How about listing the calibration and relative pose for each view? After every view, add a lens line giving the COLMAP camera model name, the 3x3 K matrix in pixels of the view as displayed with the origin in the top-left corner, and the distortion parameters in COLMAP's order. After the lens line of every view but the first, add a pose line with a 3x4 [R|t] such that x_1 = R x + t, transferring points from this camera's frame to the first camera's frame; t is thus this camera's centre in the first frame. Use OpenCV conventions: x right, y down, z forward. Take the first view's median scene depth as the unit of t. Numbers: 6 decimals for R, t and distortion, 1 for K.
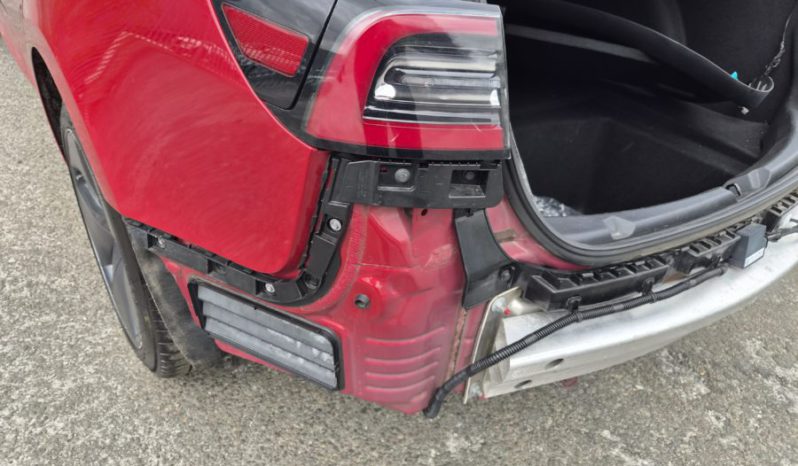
lens RADIAL K [[539.2, 0, 405.0], [0, 539.2, 228.0], [0, 0, 1]] dist [0.057683, -0.036154]
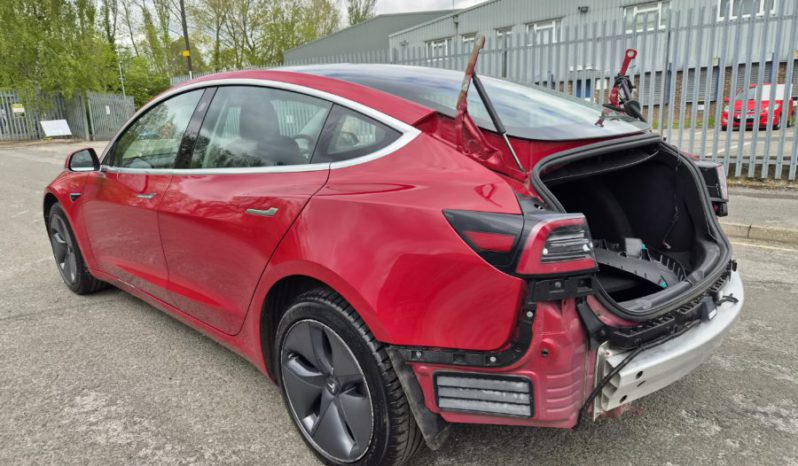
lens RADIAL K [[539.2, 0, 398.6], [0, 539.2, 237.0], [0, 0, 1]] dist [0.057683, -0.036154]
pose [[0.979597, -0.162821, 0.117806, -0.679412], [0.193366, 0.923340, -0.331742, 0.261495], [-0.054760, 0.347754, 0.935985, -0.897864]]
